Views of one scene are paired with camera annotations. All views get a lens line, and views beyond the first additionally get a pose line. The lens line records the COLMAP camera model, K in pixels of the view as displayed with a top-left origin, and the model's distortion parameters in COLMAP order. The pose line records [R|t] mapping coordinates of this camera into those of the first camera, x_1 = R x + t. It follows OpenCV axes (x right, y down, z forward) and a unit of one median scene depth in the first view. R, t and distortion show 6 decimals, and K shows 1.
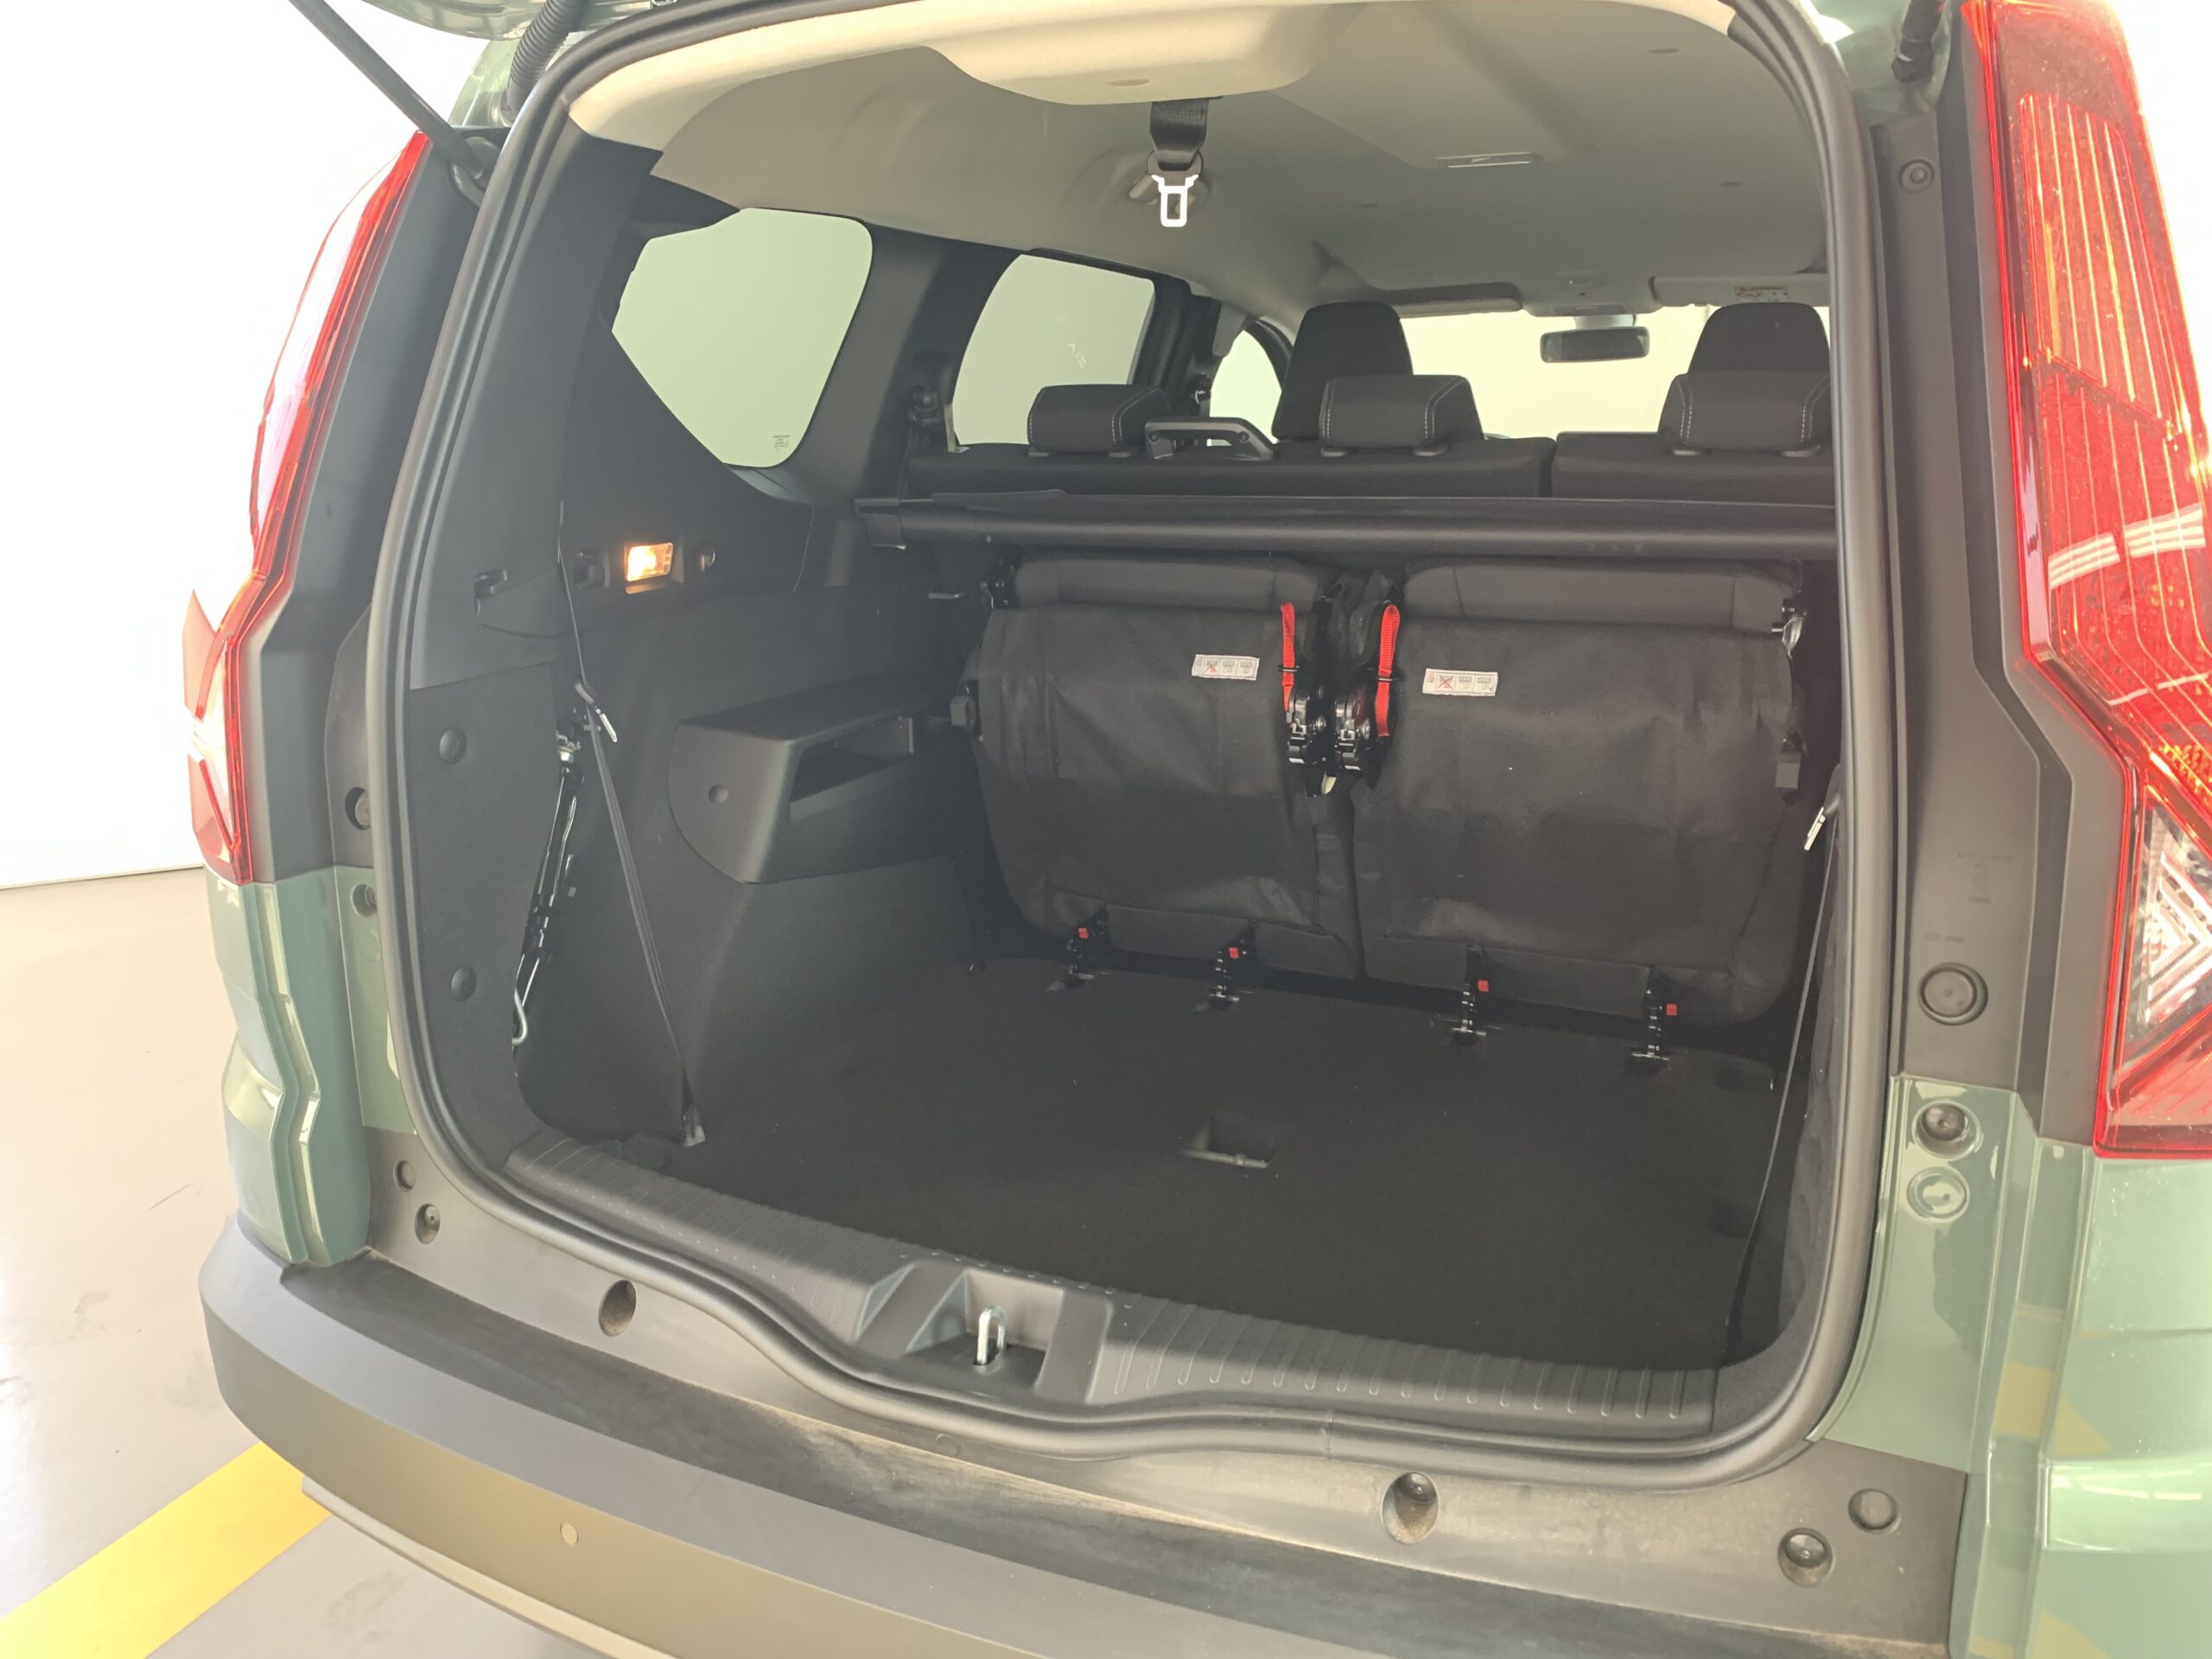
lens RADIAL K [[1652.1, 0, 1106.0], [0, 1652.1, 829.5], [0, 0, 1]] dist [0.069365, -0.264233]
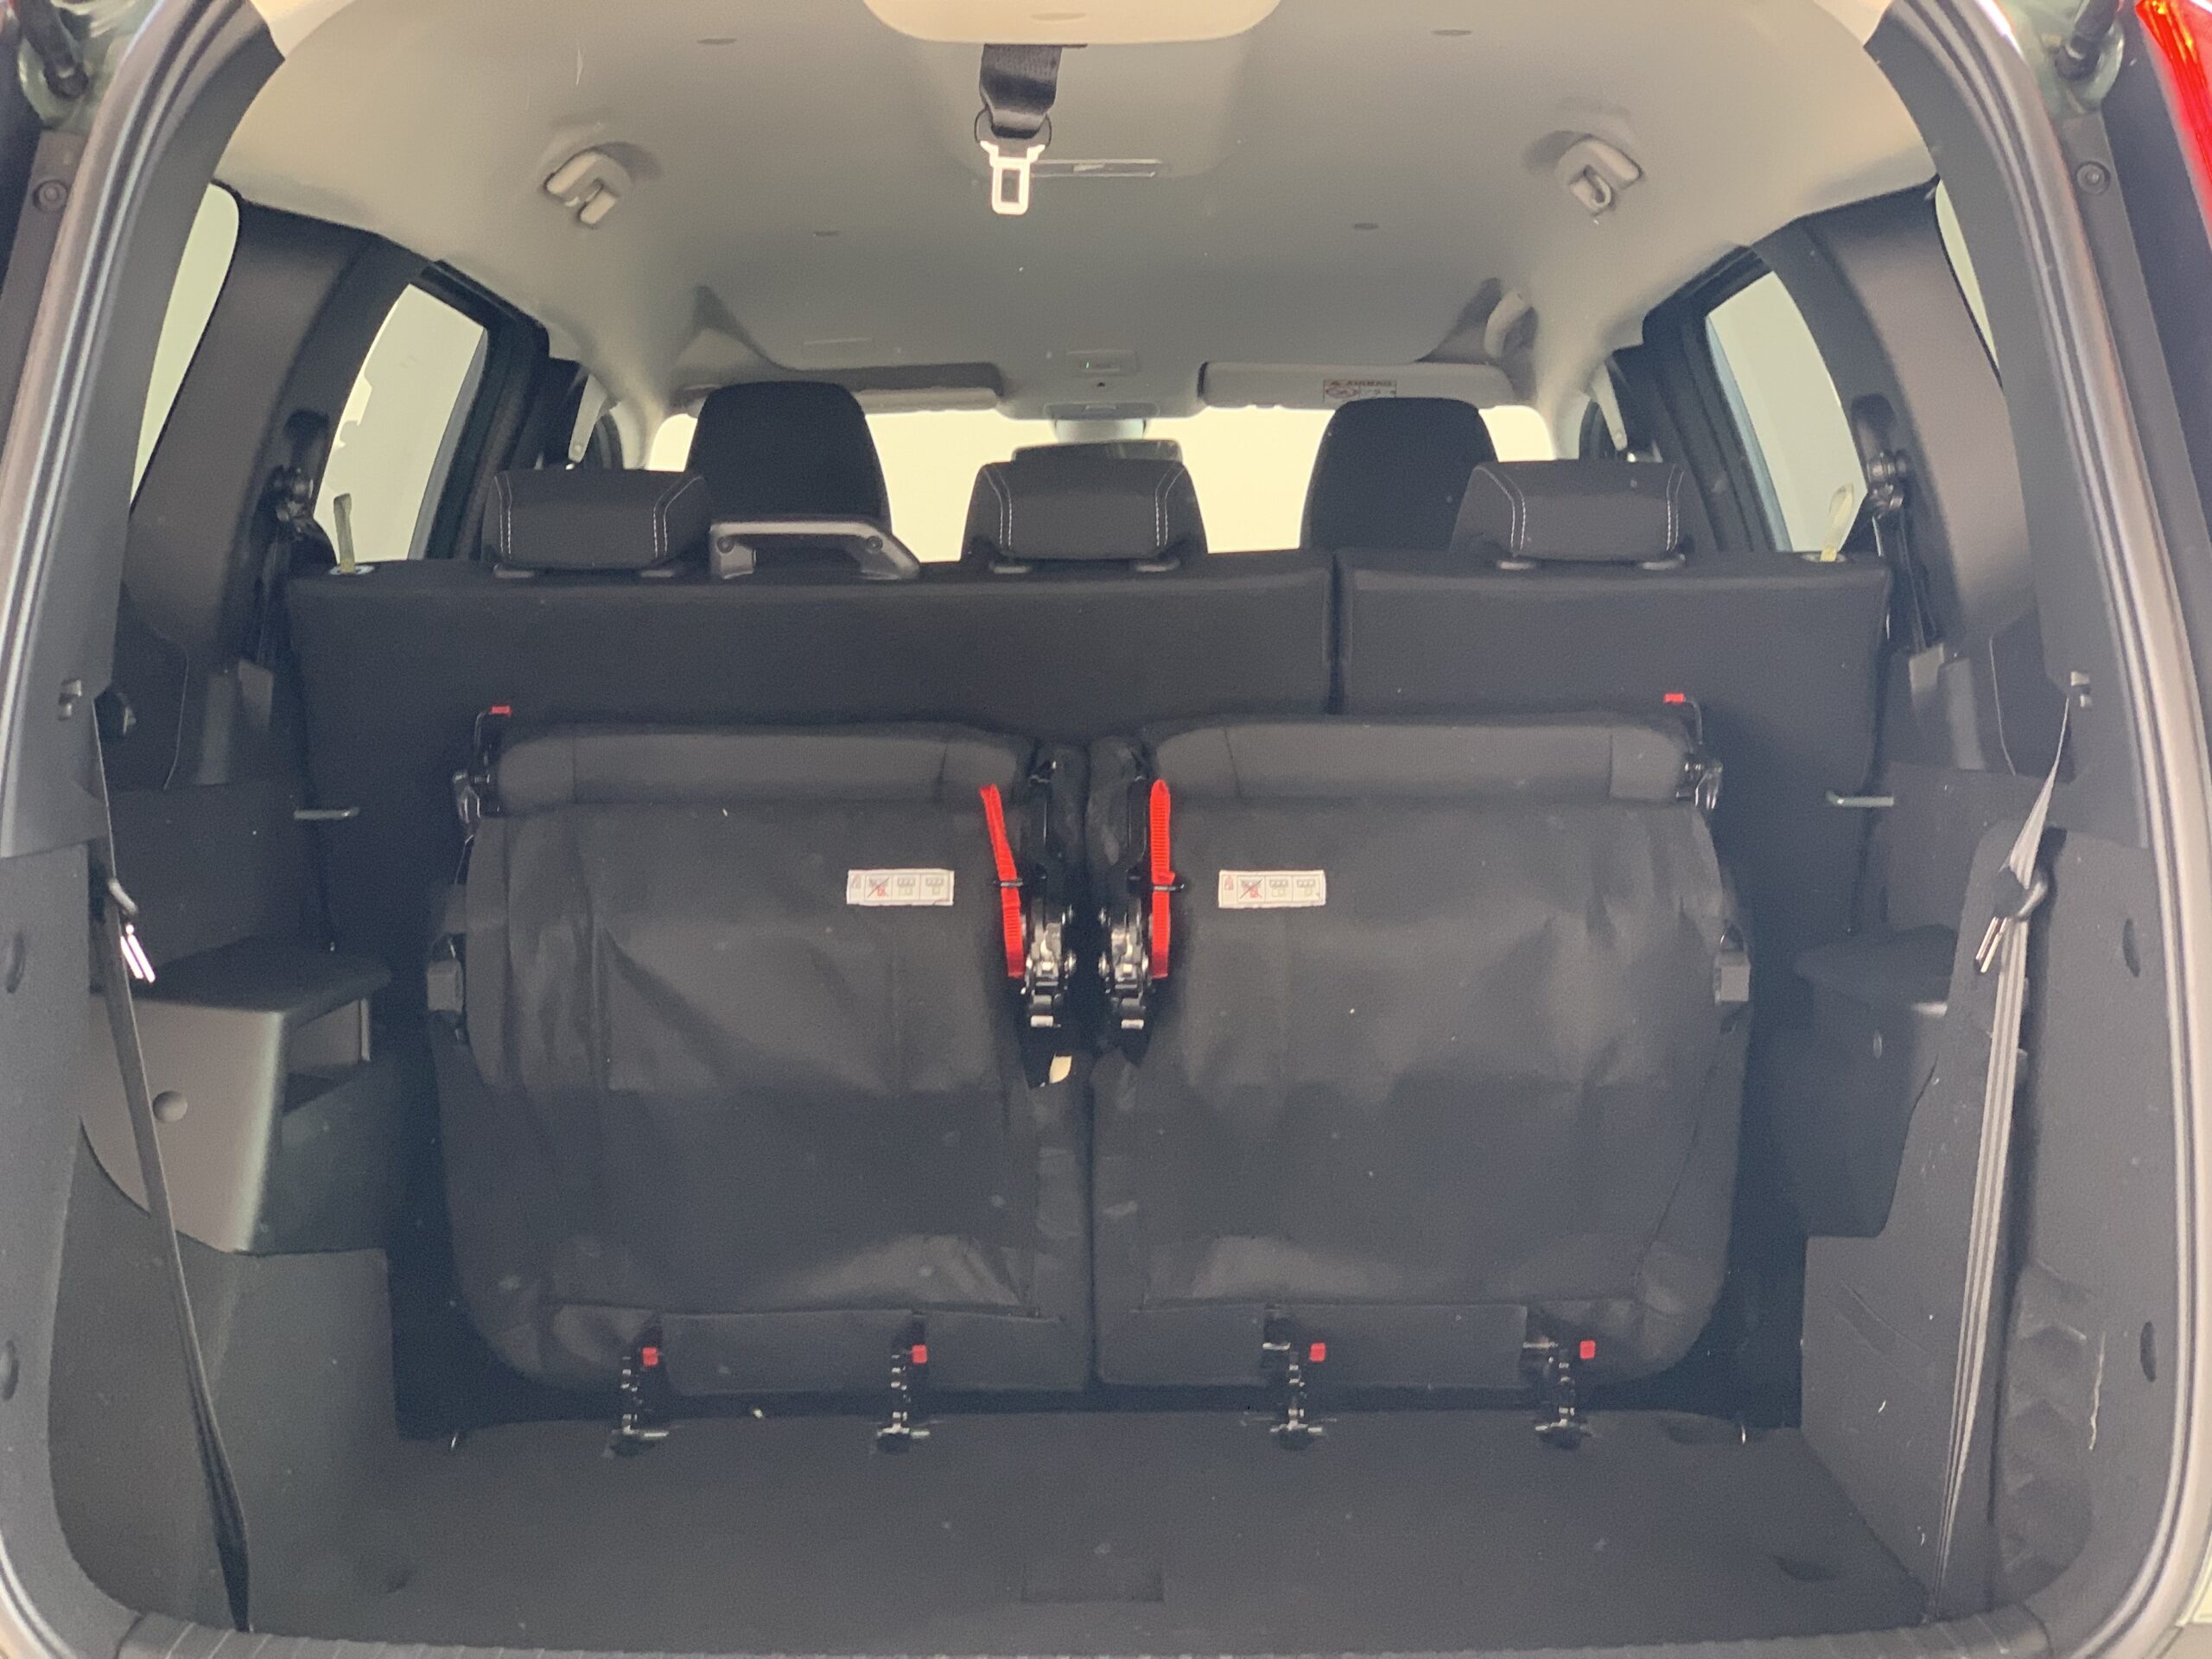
lens RADIAL K [[3281.4, 0, 1106.0], [0, 3281.4, 829.5], [0, 0, 1]] dist [-0.117088, -0.160875]
pose [[0.905642, -0.018565, 0.423636, -0.394593], [0.101752, 0.979367, -0.174605, 0.109110], [-0.411654, 0.201236, 0.888845, -0.156629]]
